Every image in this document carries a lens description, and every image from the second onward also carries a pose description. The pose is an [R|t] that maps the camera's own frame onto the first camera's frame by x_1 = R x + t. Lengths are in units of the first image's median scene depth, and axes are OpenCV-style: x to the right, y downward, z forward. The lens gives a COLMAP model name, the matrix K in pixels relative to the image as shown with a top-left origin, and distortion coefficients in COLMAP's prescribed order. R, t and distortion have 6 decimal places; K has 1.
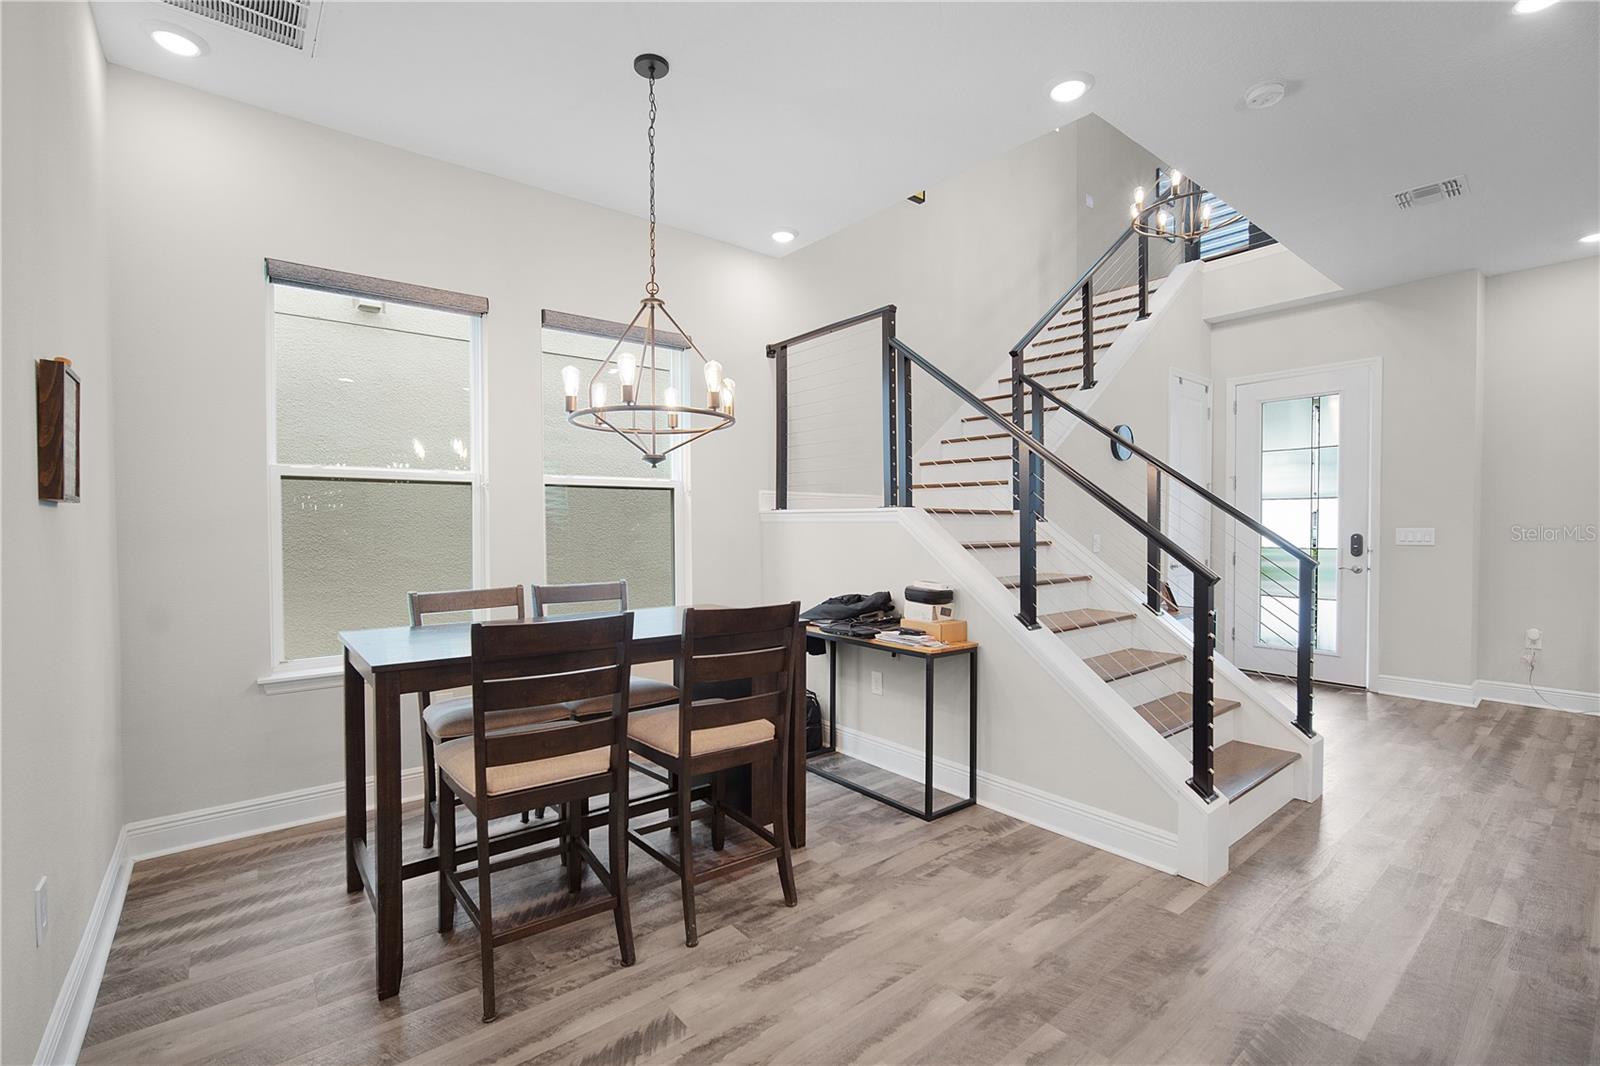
lens RADIAL K [[695.0, 0, 799.0], [0, 695.0, 566.6], [0, 0, 1]] dist [-0.000670, 0.000254]
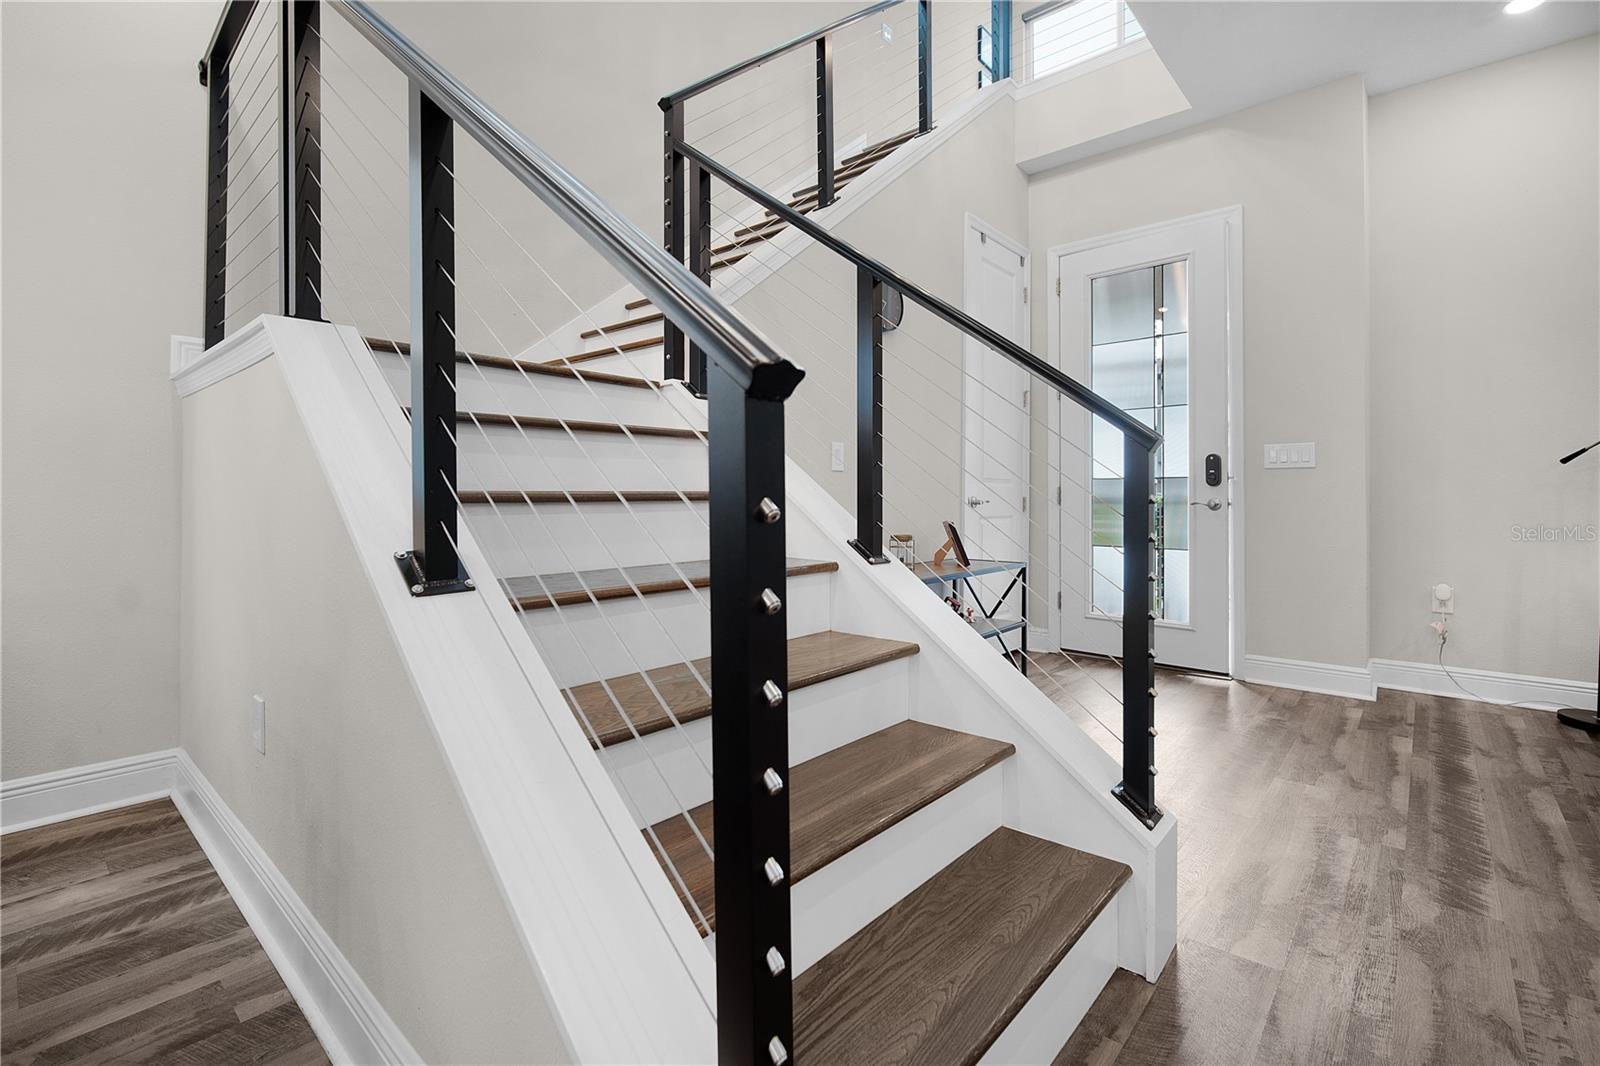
lens RADIAL K [[710.5, 0, 792.6], [0, 710.5, 525.0], [0, 0, 1]] dist [-0.002770, -0.000147]
pose [[0.987659, -0.000167, 0.156620, 0.298259], [0.003116, 0.999822, -0.018581, 0.040958], [-0.156589, 0.018840, 0.987484, 0.396633]]
